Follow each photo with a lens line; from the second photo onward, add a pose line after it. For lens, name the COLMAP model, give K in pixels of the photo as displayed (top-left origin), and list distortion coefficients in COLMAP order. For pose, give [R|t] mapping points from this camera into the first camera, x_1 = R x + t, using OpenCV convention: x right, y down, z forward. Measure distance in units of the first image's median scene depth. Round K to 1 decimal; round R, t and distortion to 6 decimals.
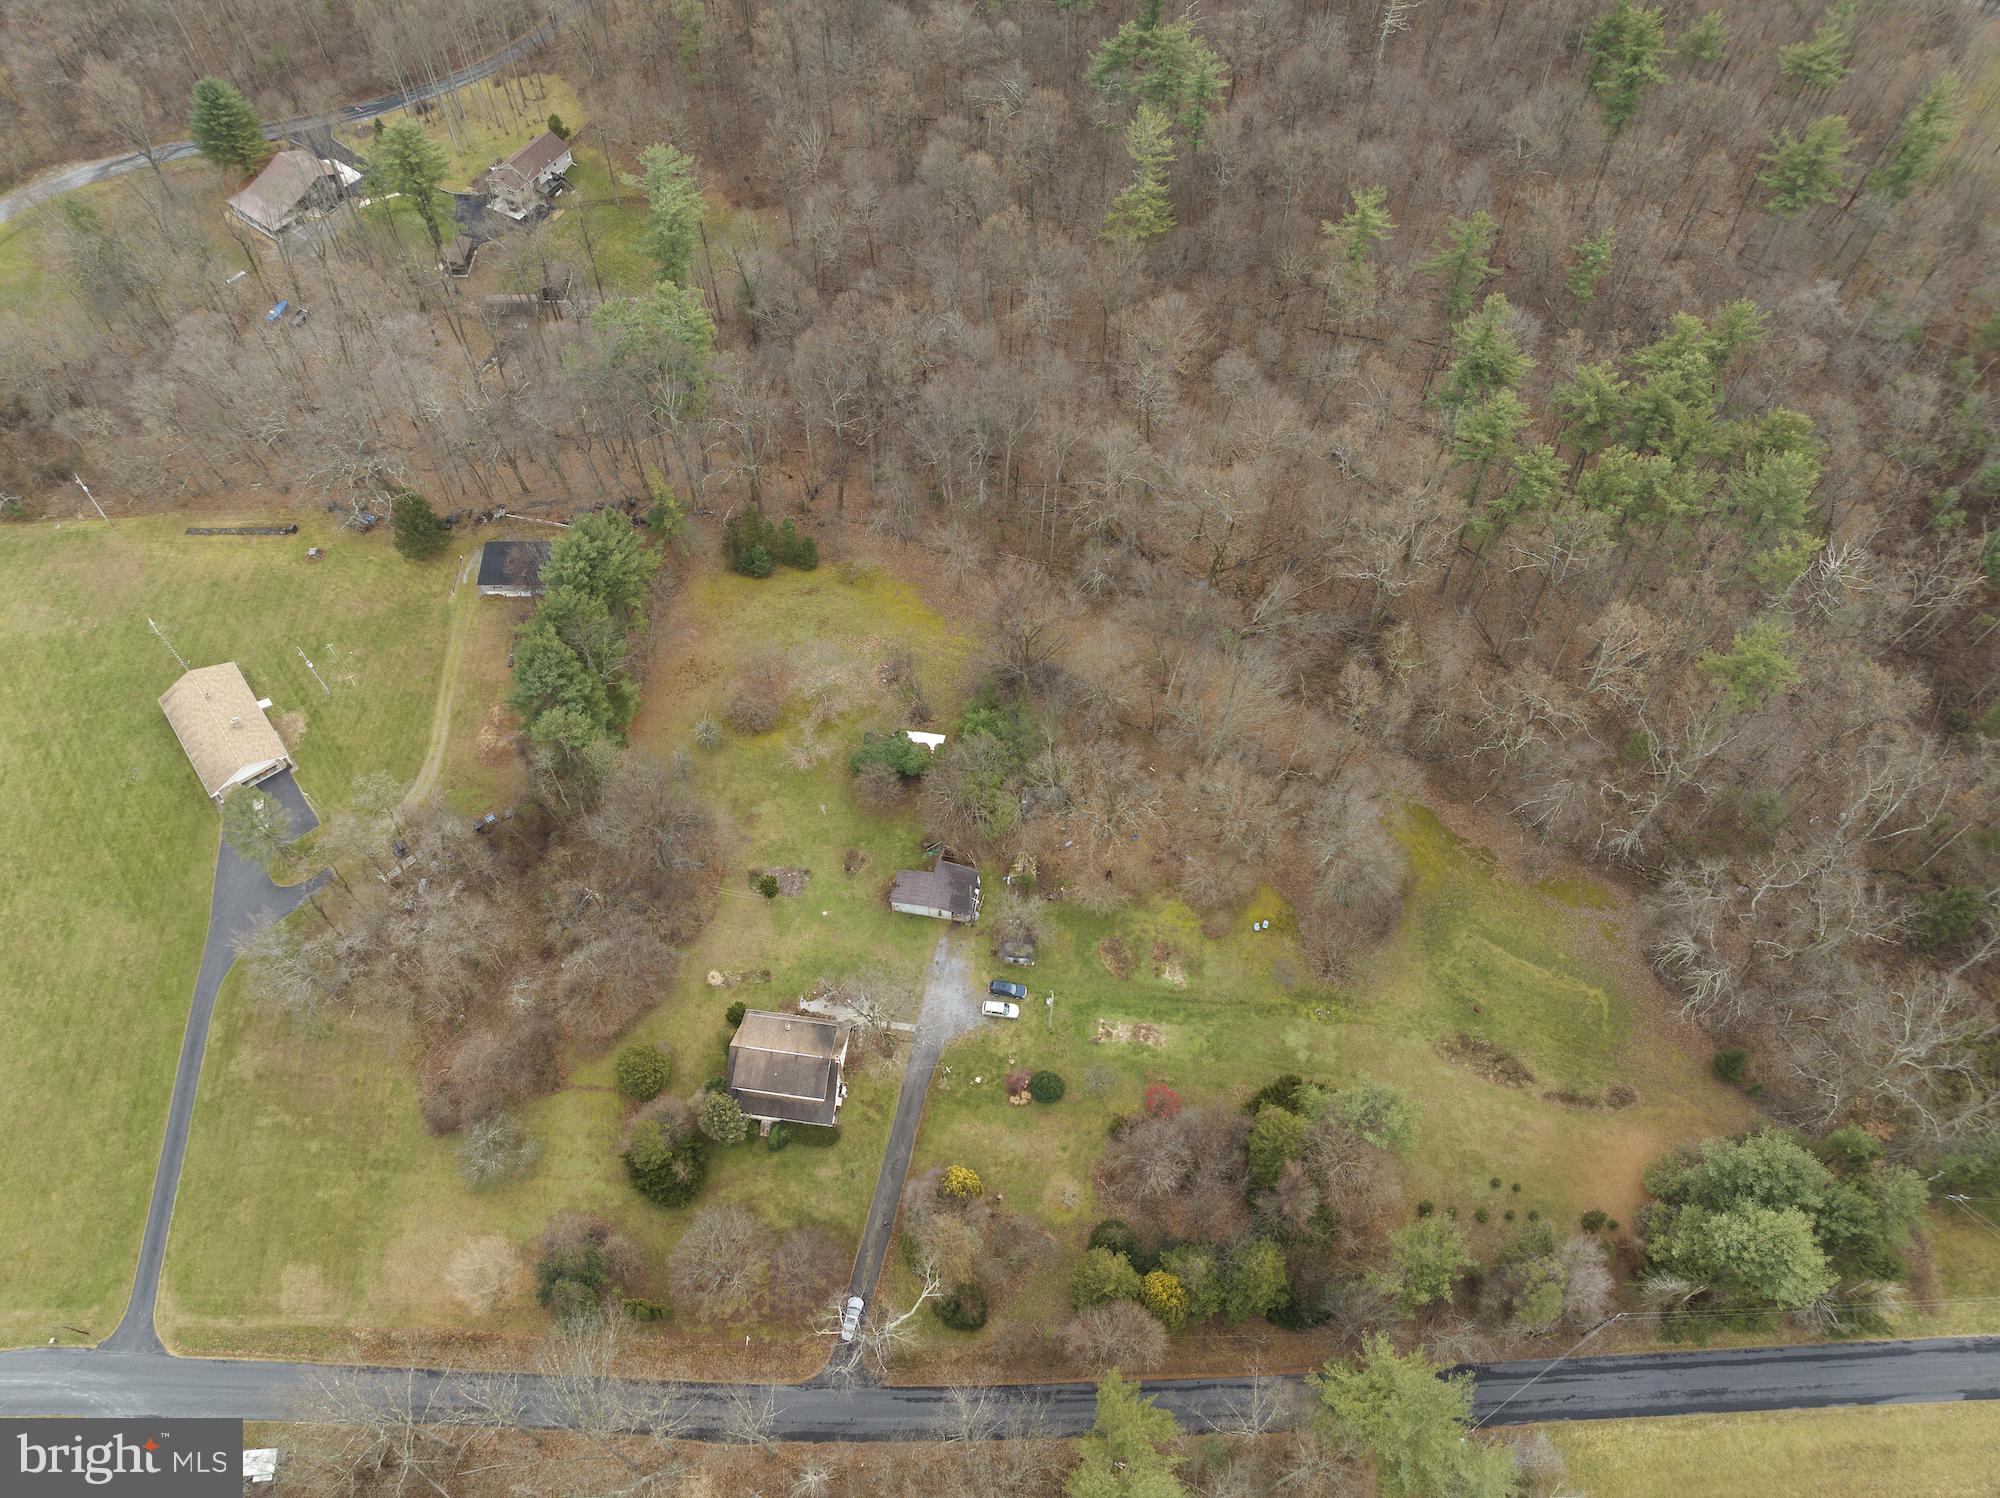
lens RADIAL K [[1410.9, 0, 990.4], [0, 1410.9, 747.4], [0, 0, 1]] dist [-0.035011, 0.000028]
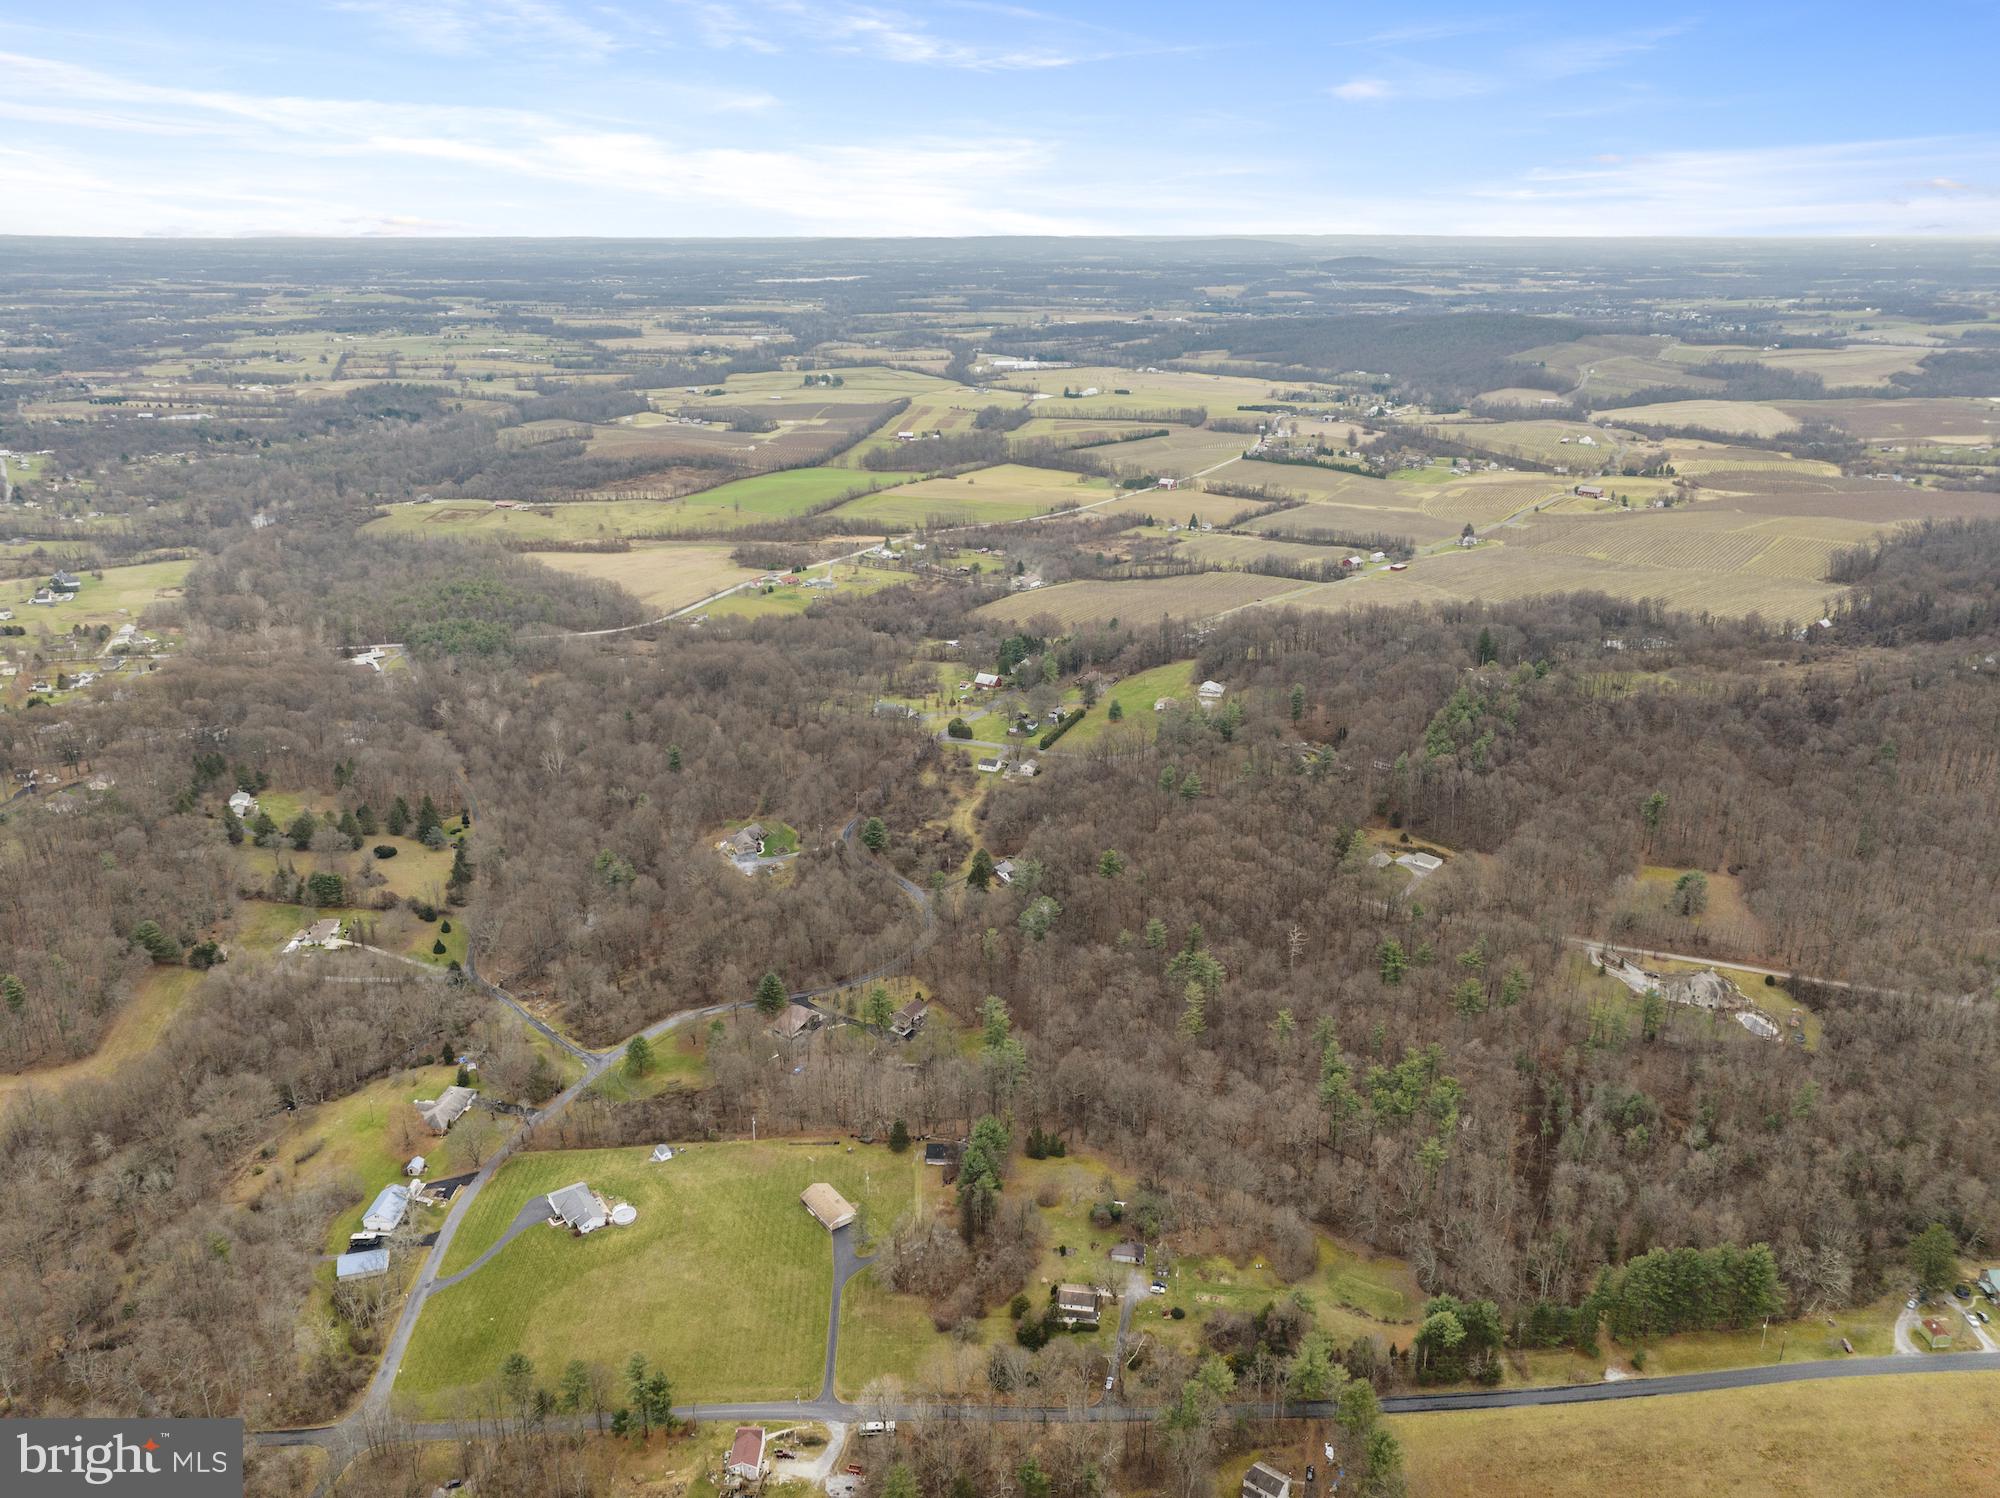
lens RADIAL K [[1410.9, 0, 990.4], [0, 1410.9, 747.4], [0, 0, 1]] dist [-0.035011, 0.000028]
pose [[0.999238, -0.007905, -0.038211, -0.162049], [-0.016632, 0.799573, -0.600338, 0.790742], [0.035298, 0.600517, 0.798833, -1.386434]]
